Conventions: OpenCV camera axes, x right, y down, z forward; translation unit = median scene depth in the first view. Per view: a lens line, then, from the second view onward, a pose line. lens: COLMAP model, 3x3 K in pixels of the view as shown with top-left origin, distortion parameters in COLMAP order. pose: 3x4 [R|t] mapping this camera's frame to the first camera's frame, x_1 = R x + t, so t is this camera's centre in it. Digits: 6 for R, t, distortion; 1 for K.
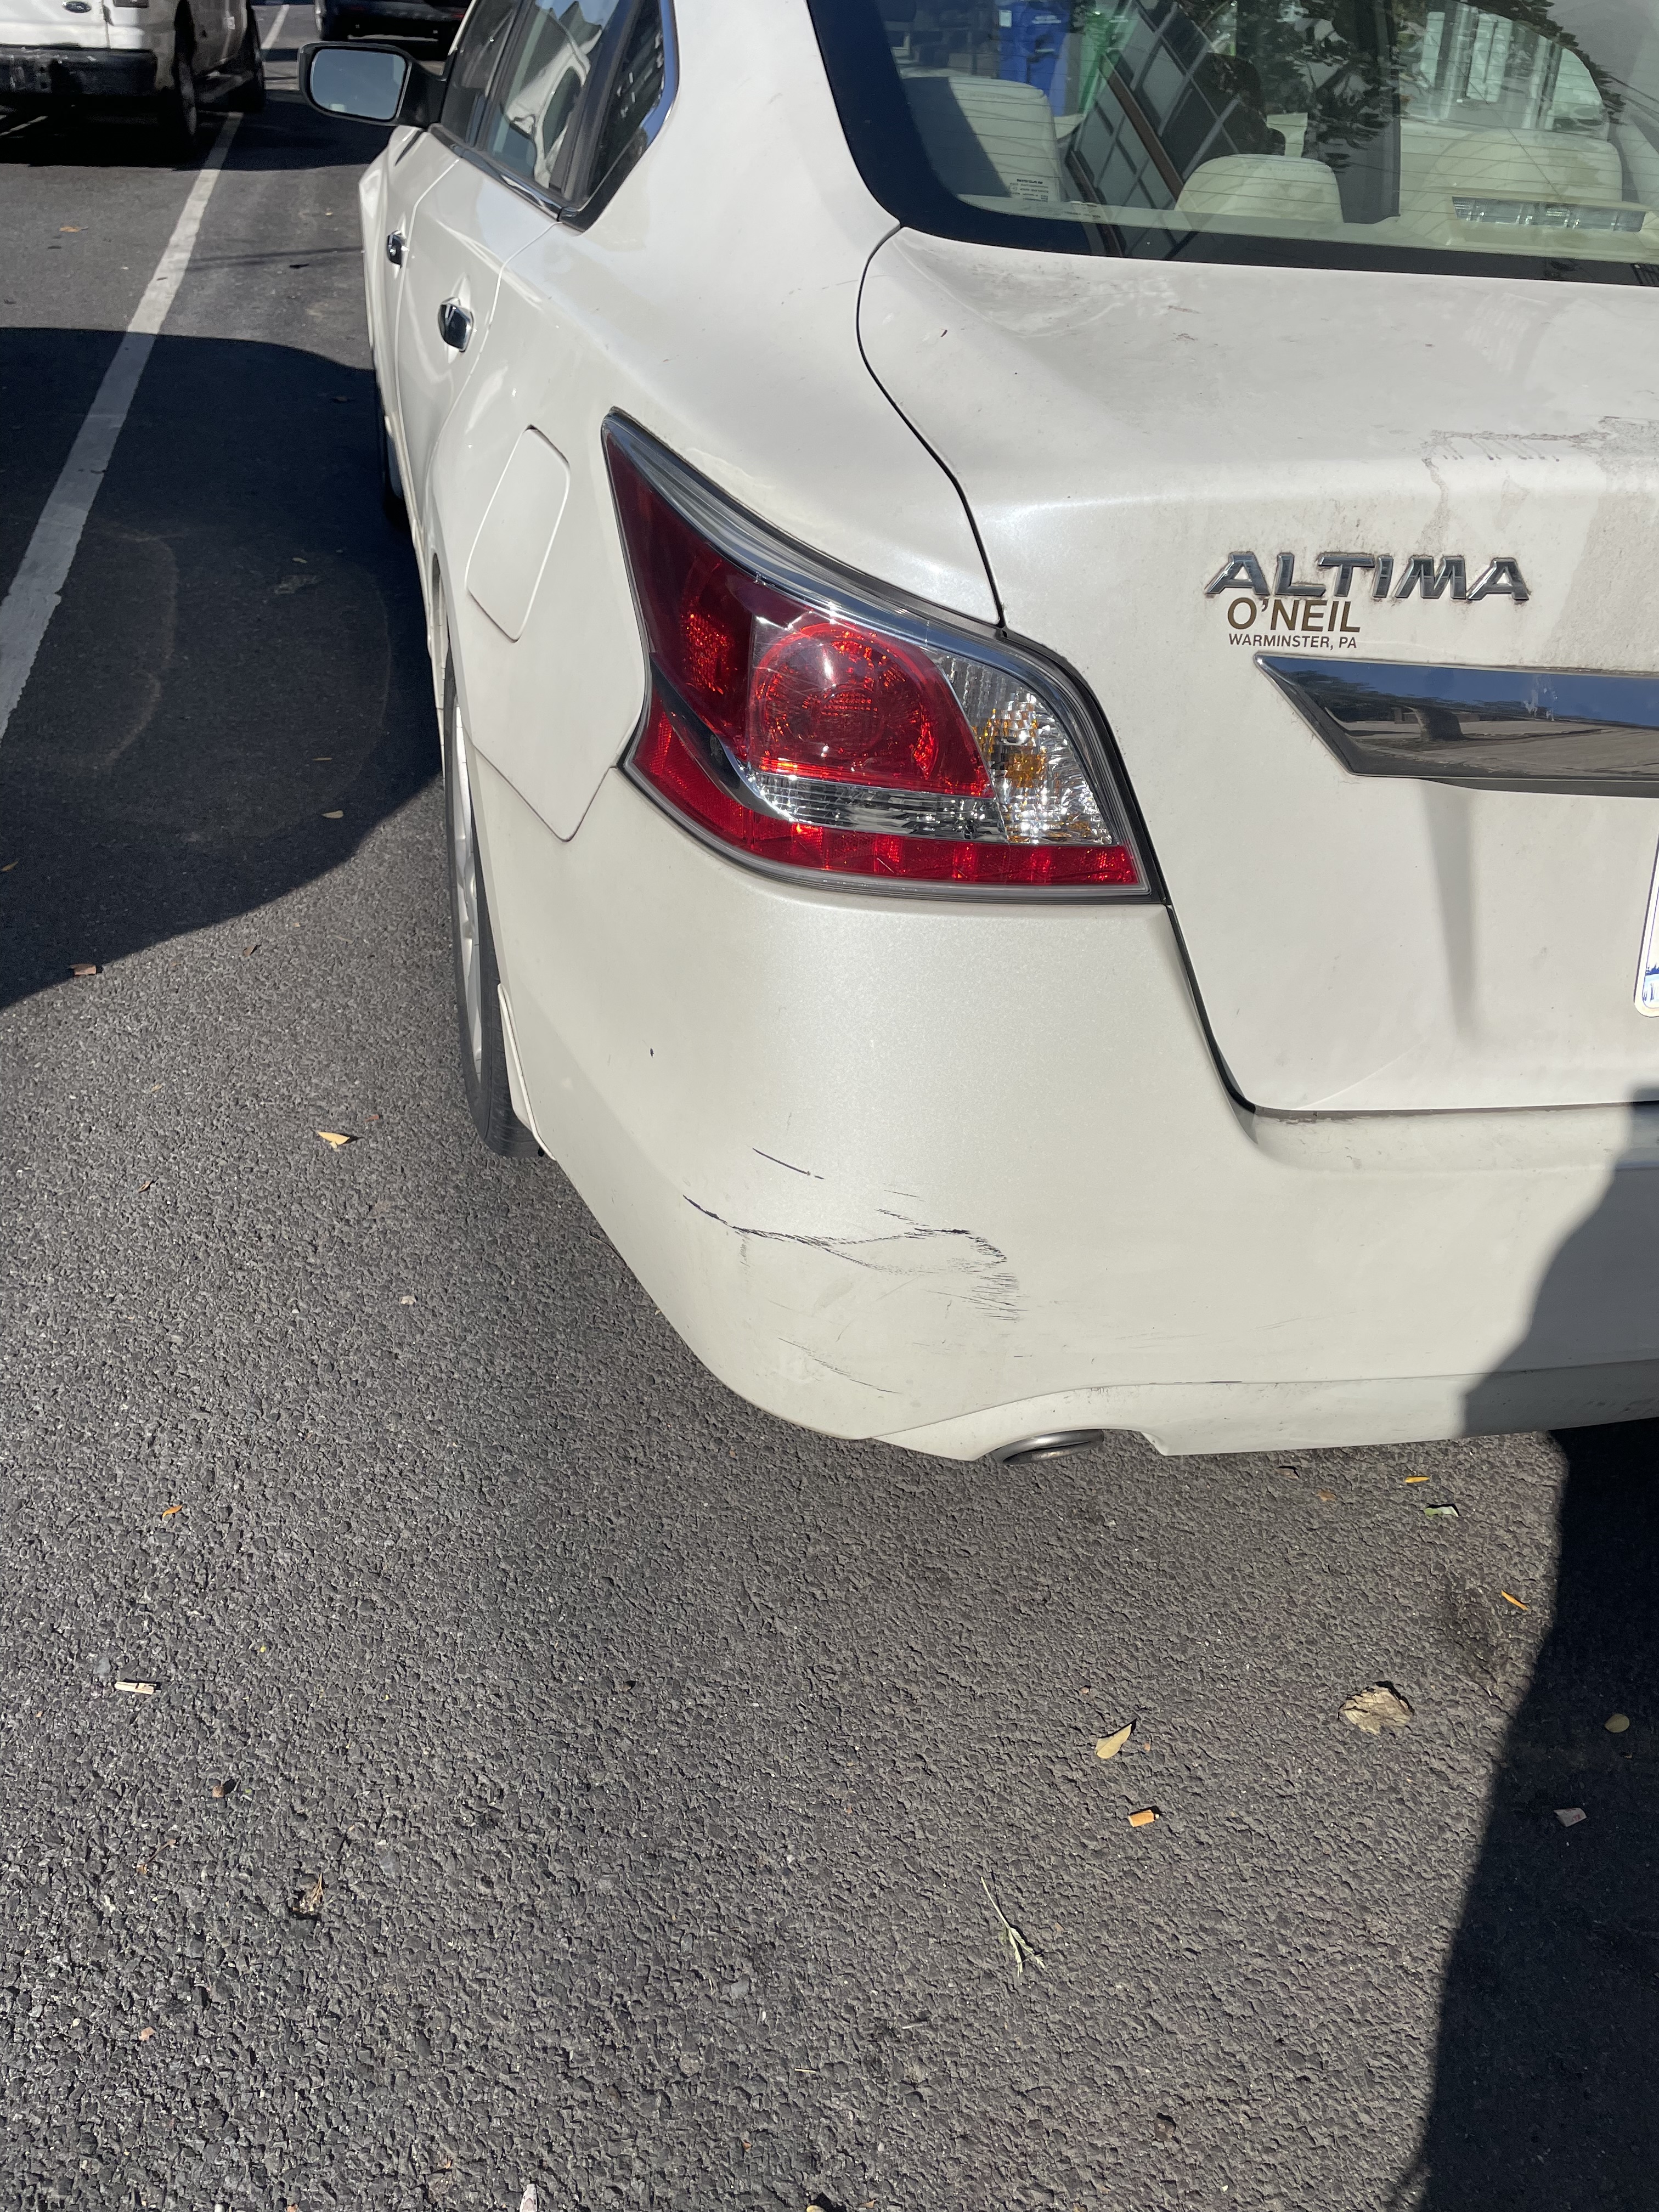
lens RADIAL K [[1638.0, 0, 844.2], [0, 1638.0, 1094.9], [0, 0, 1]] dist [0.051169, -0.018204]
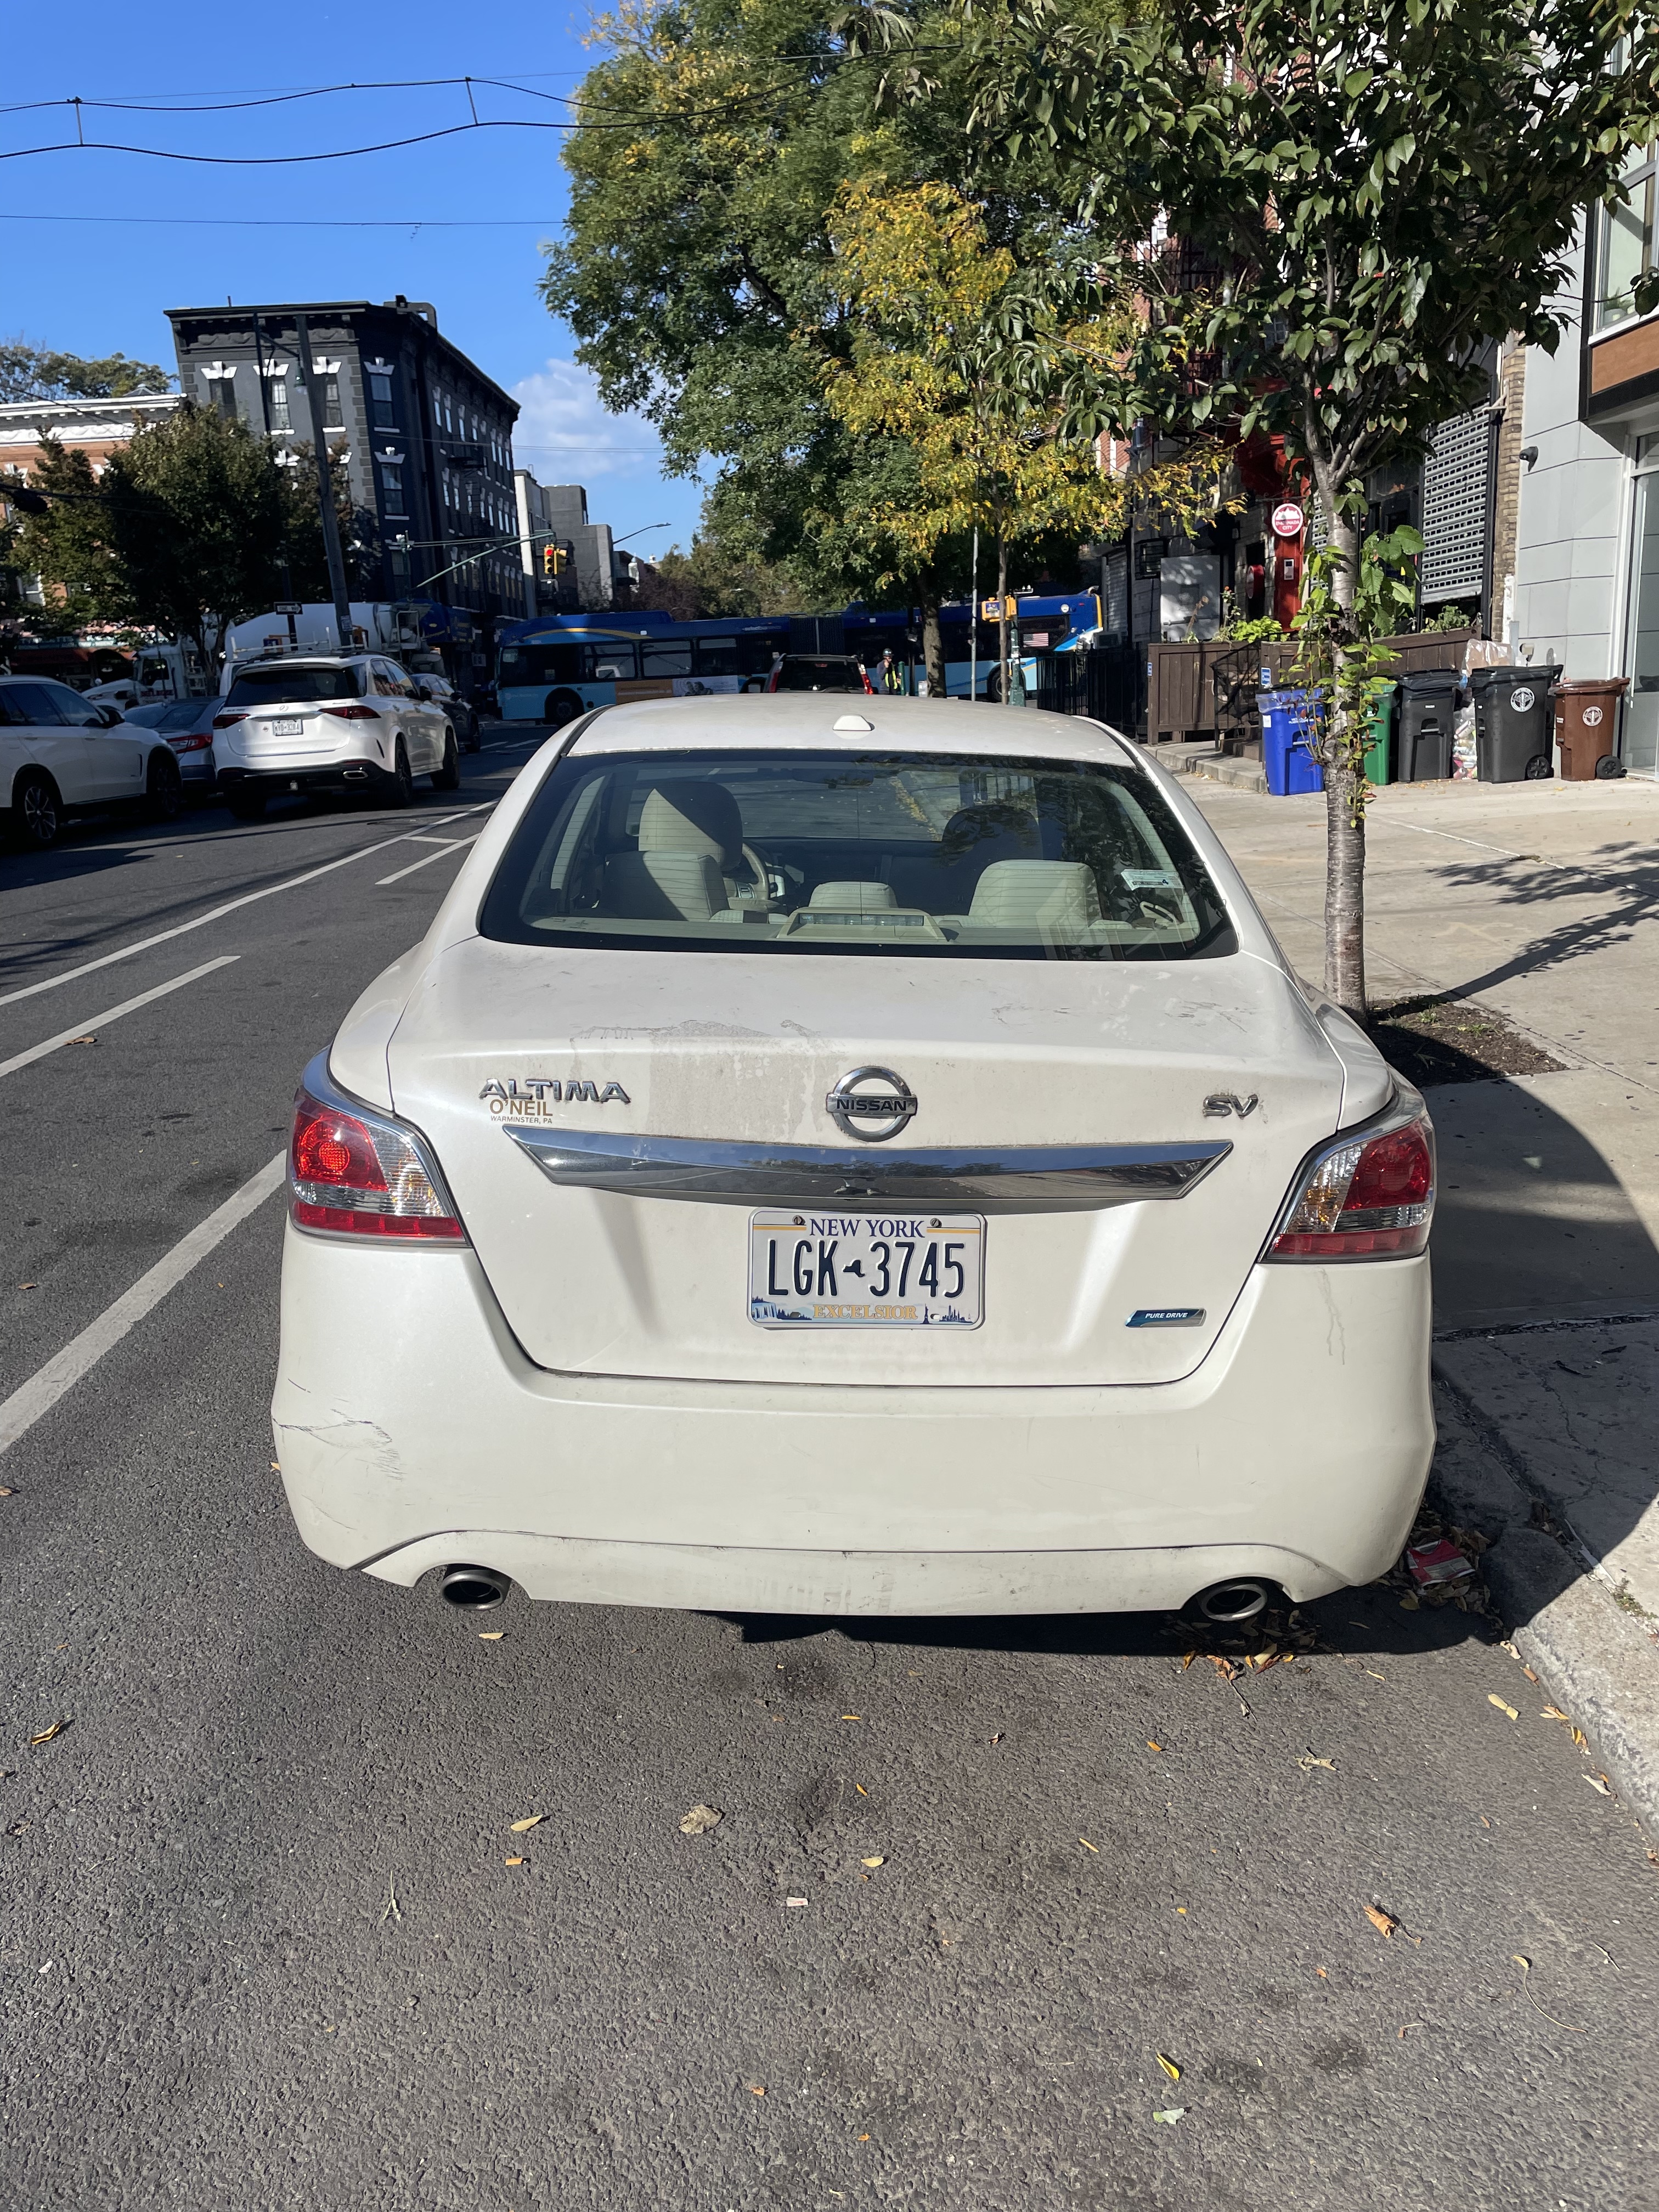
lens RADIAL K [[1638.0, 0, 817.2], [0, 1638.0, 1103.9], [0, 0, 1]] dist [0.051169, -0.018204]
pose [[0.966964, -0.001879, -0.254907, 1.137173], [-0.084373, 0.941251, -0.326999, 0.340045], [0.240546, 0.337704, 0.909997, -0.771996]]
